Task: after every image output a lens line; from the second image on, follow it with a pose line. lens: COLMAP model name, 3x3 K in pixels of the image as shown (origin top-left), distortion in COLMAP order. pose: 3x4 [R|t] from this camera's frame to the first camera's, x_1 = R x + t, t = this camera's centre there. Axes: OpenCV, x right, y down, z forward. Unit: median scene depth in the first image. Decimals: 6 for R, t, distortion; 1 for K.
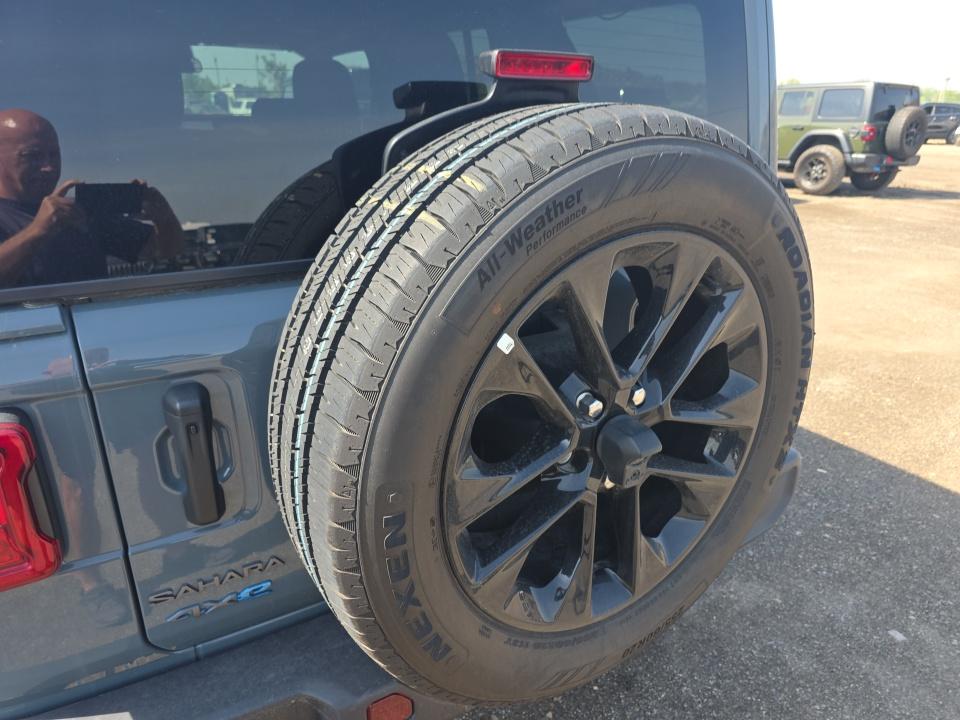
lens RADIAL K [[644.1, 0, 479.7], [0, 644.1, 372.7], [0, 0, 1]] dist [0.061263, -0.067984]
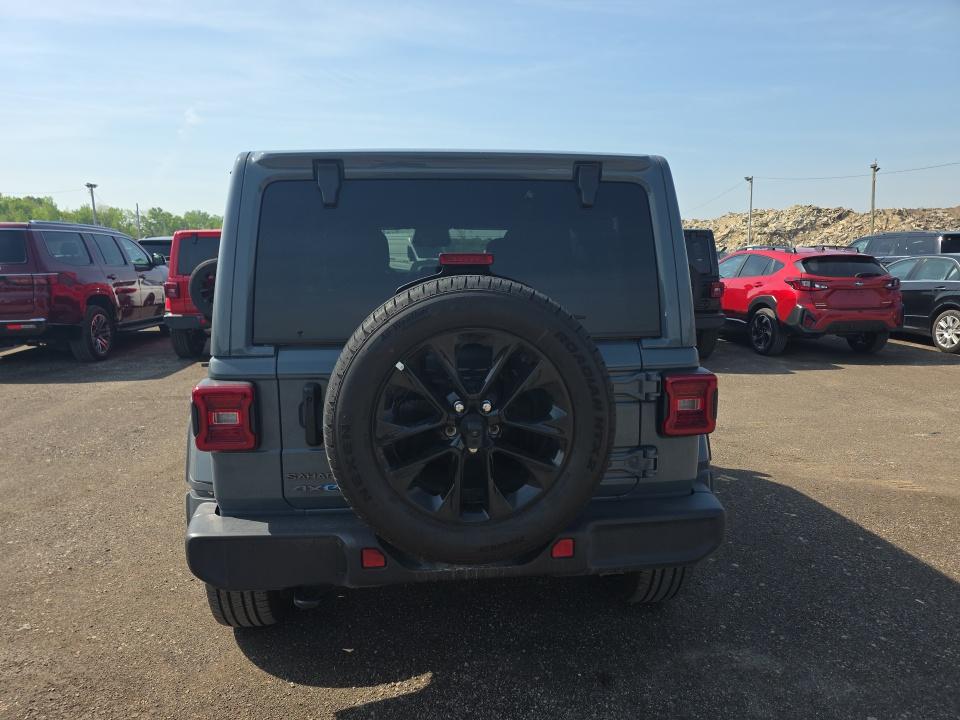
lens RADIAL K [[632.9, 0, 482.1], [0, 632.9, 367.0], [0, 0, 1]] dist [0.066417, -0.062142]
pose [[0.901782, 0.062417, -0.427661, 1.242971], [-0.152838, 0.971633, -0.180472, 0.319068], [0.404265, 0.228109, 0.885741, -0.949584]]
